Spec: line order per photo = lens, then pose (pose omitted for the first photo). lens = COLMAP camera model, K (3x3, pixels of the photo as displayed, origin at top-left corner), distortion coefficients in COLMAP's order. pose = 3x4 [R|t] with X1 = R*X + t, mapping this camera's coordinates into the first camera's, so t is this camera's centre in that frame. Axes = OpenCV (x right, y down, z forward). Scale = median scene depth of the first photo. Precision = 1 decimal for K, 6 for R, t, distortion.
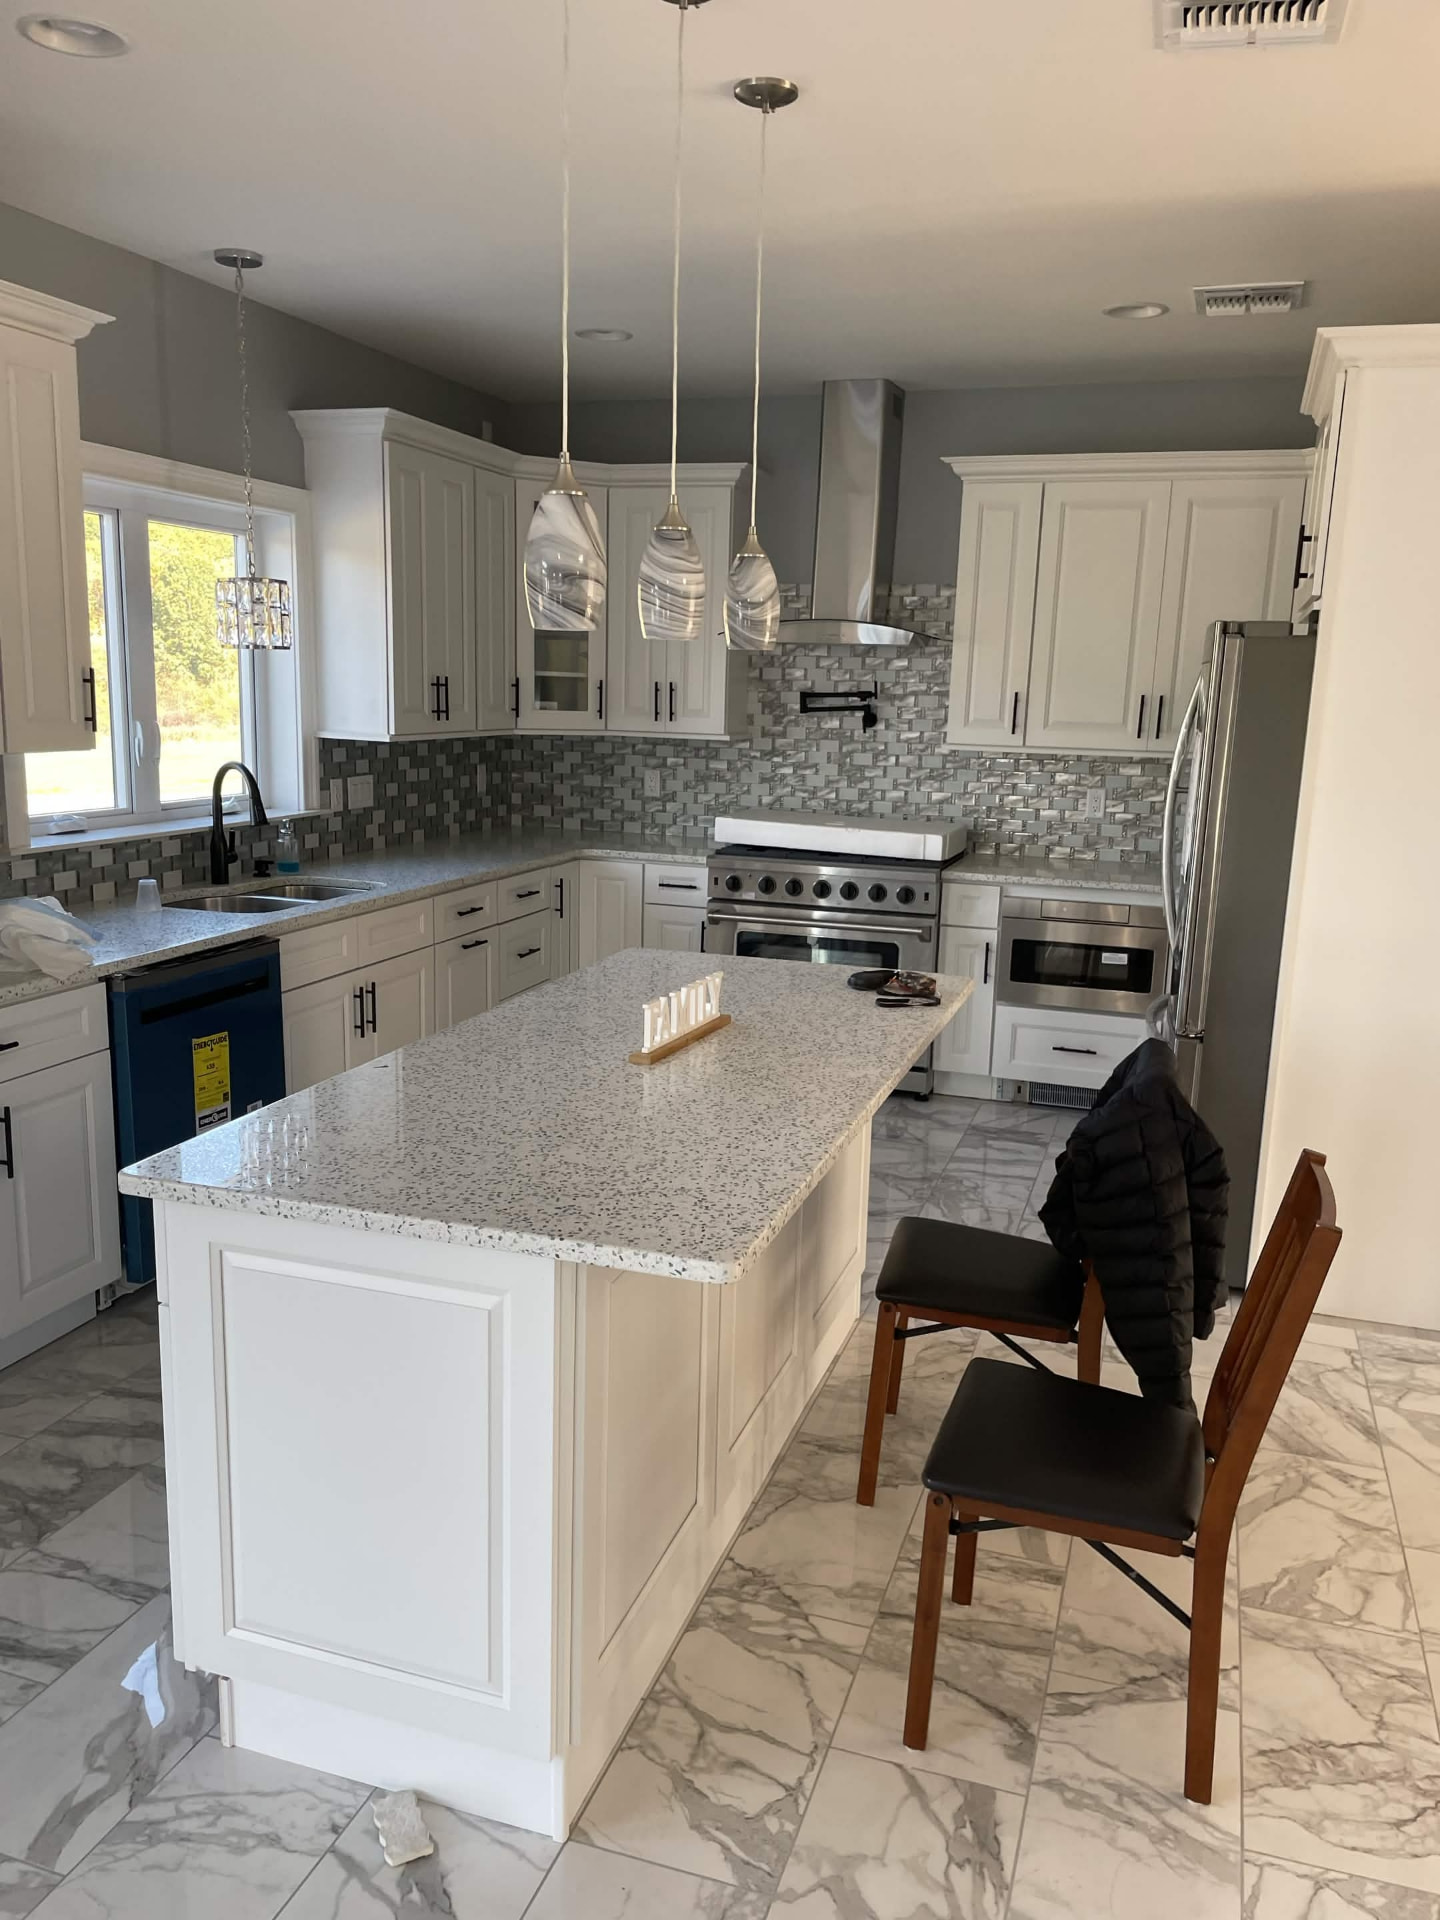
lens RADIAL K [[1503.1, 0, 729.2], [0, 1503.1, 972.7], [0, 0, 1]] dist [0.025163, -0.080541]
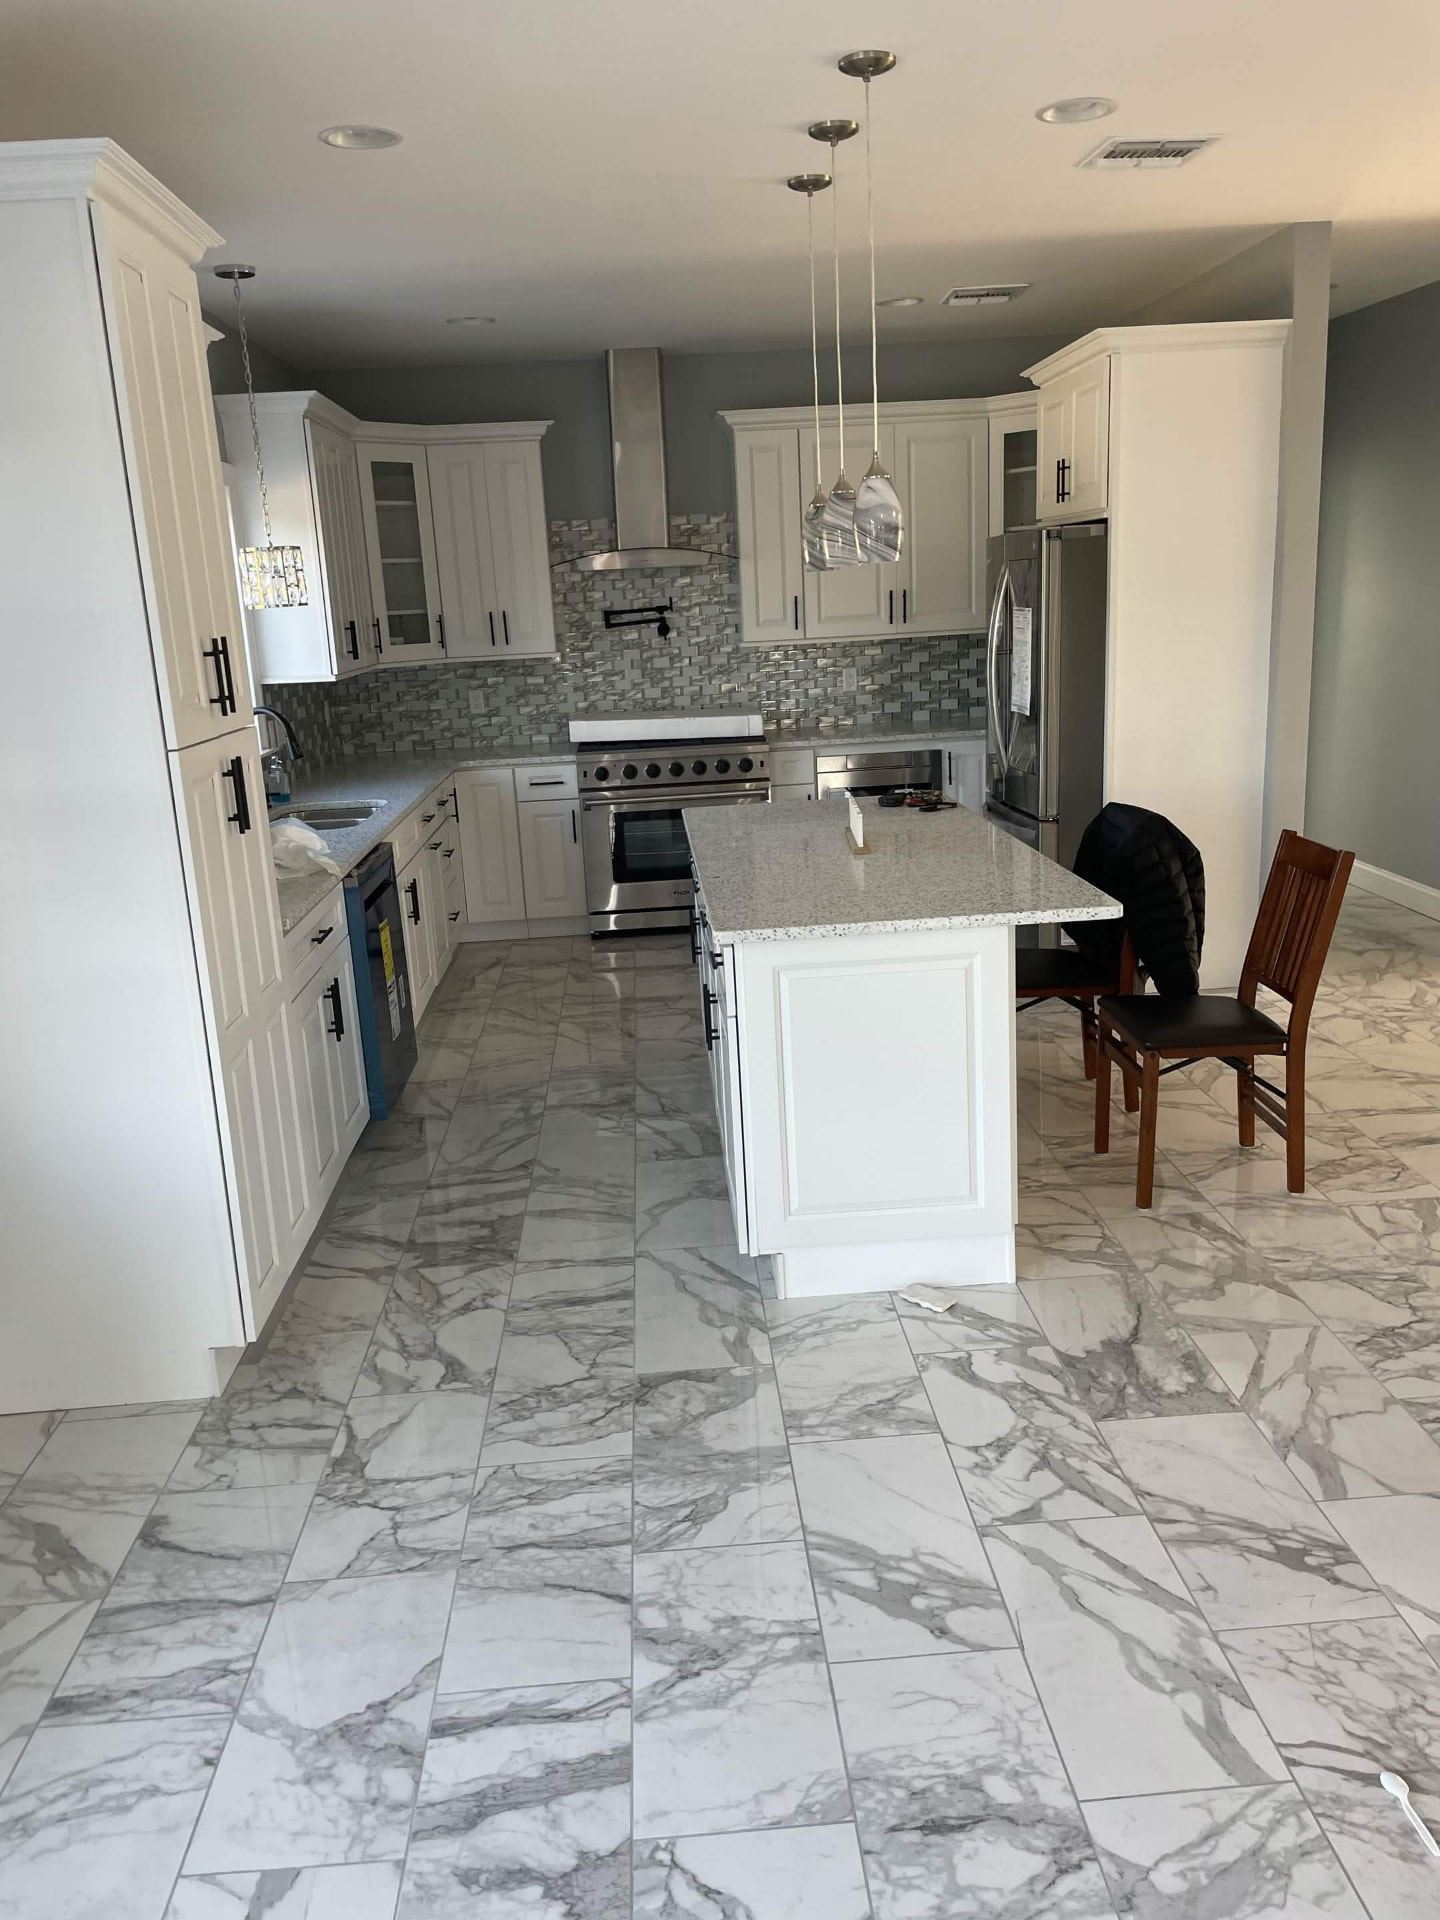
lens RADIAL K [[1503.1, 0, 748.0], [0, 1503.1, 949.5], [0, 0, 1]] dist [0.025163, -0.080541]
pose [[0.926503, -0.158948, 0.341069, -0.302586], [0.145633, 0.987236, 0.064475, 0.017834], [-0.346963, -0.010066, 0.937825, -0.162227]]
